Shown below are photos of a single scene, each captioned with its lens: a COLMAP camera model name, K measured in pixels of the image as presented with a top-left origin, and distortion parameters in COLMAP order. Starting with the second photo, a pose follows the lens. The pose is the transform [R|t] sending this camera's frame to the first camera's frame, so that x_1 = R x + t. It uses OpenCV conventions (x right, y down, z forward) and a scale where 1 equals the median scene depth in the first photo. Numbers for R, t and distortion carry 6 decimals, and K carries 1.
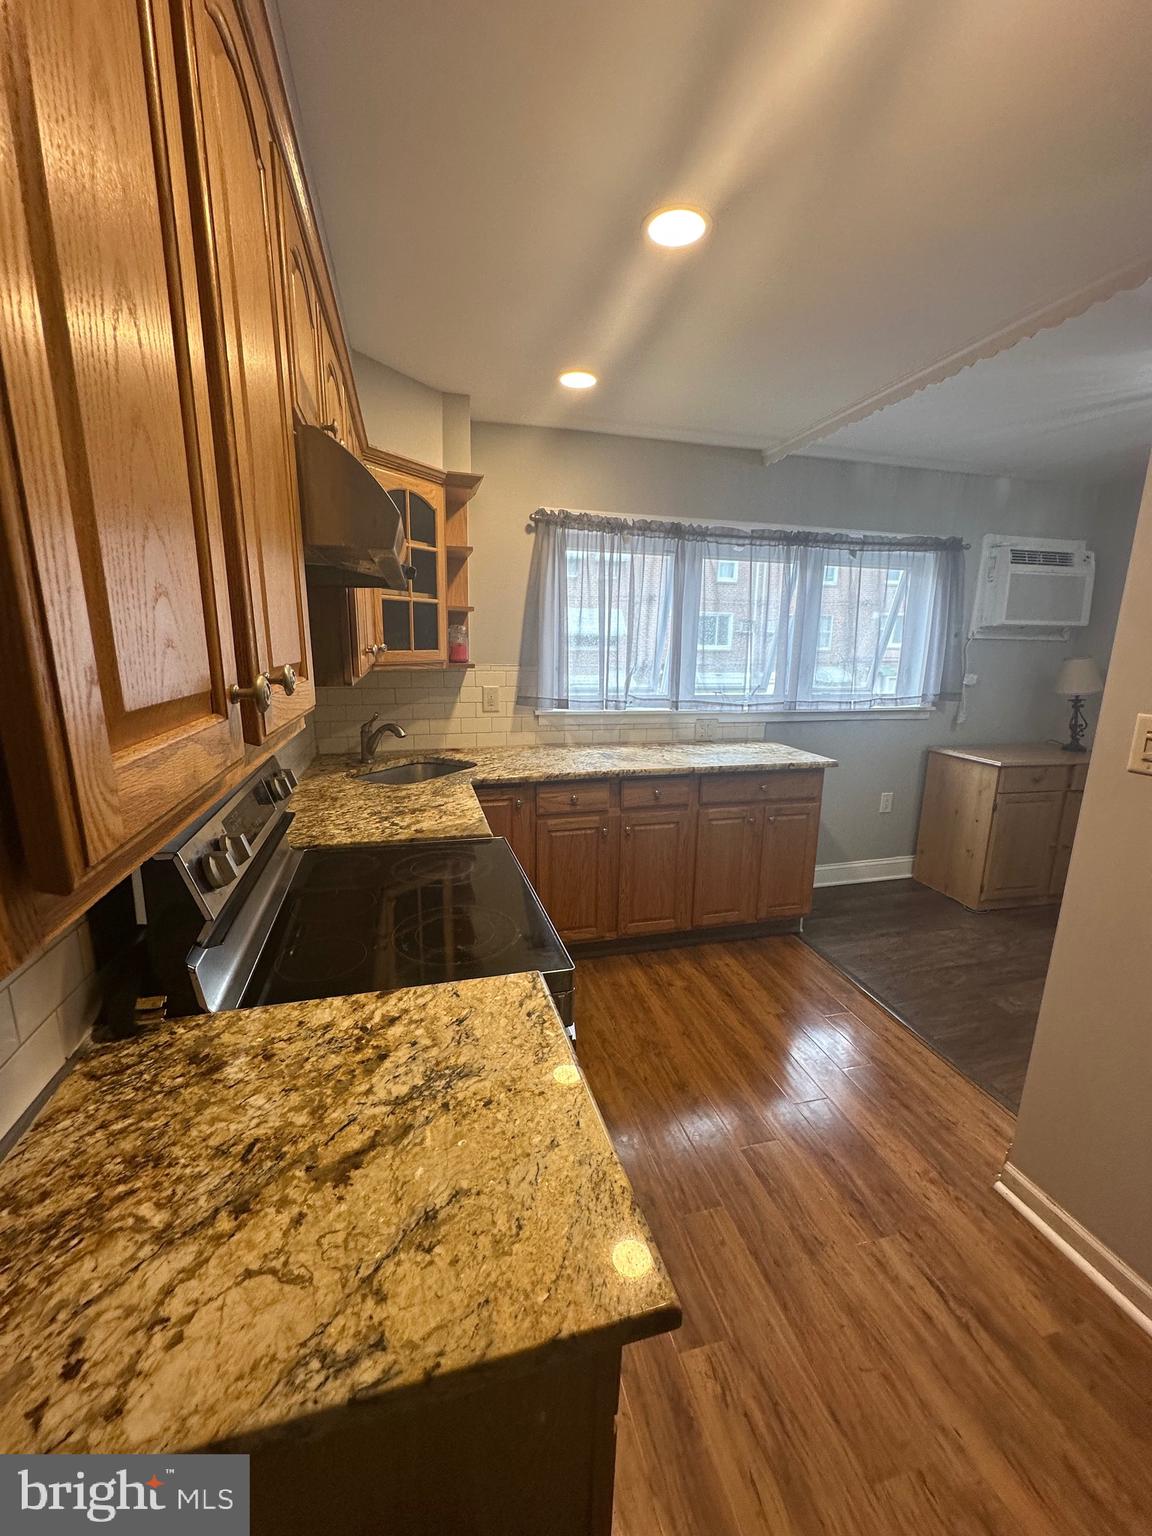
lens RADIAL K [[618.3, 0, 577.3], [0, 618.3, 768.0], [0, 0, 1]] dist [-0.000653, 0.000880]
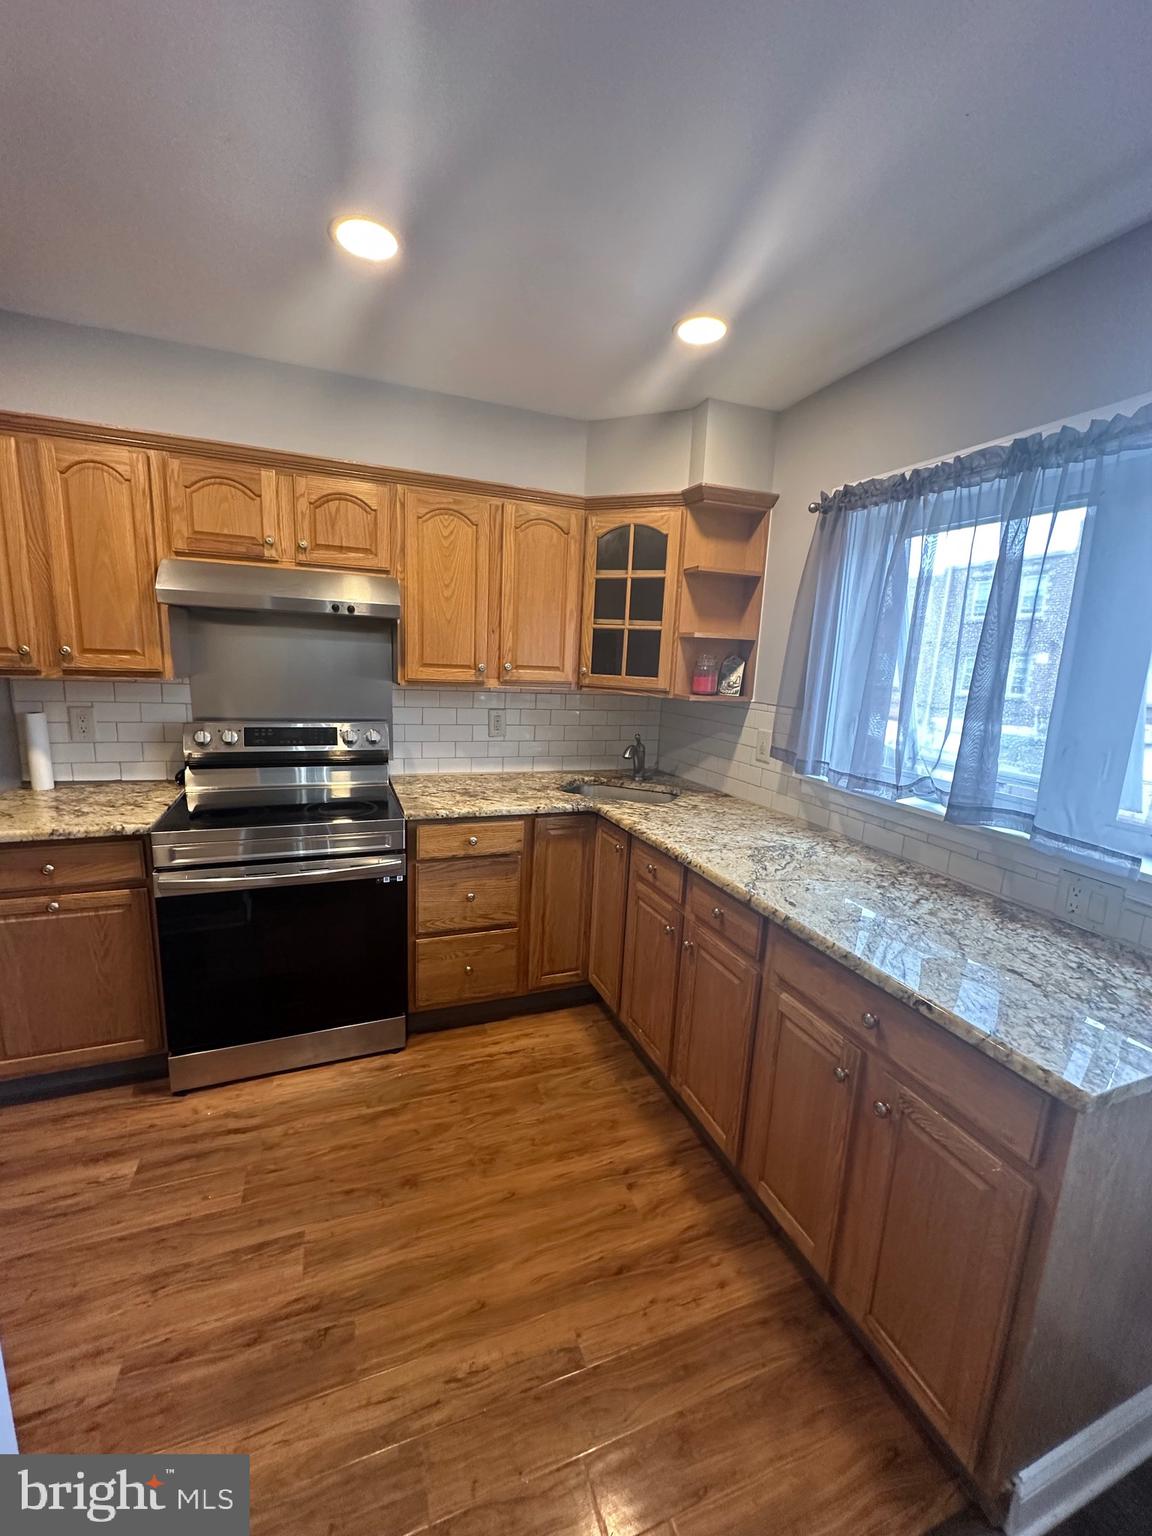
lens RADIAL K [[618.3, 0, 574.8], [0, 618.3, 768.5], [0, 0, 1]] dist [-0.000653, 0.000880]
pose [[0.104910, 0.167553, -0.980265, 0.709438], [-0.249721, 0.958560, 0.137117, -0.149549], [0.962618, 0.230408, 0.142405, 0.742953]]
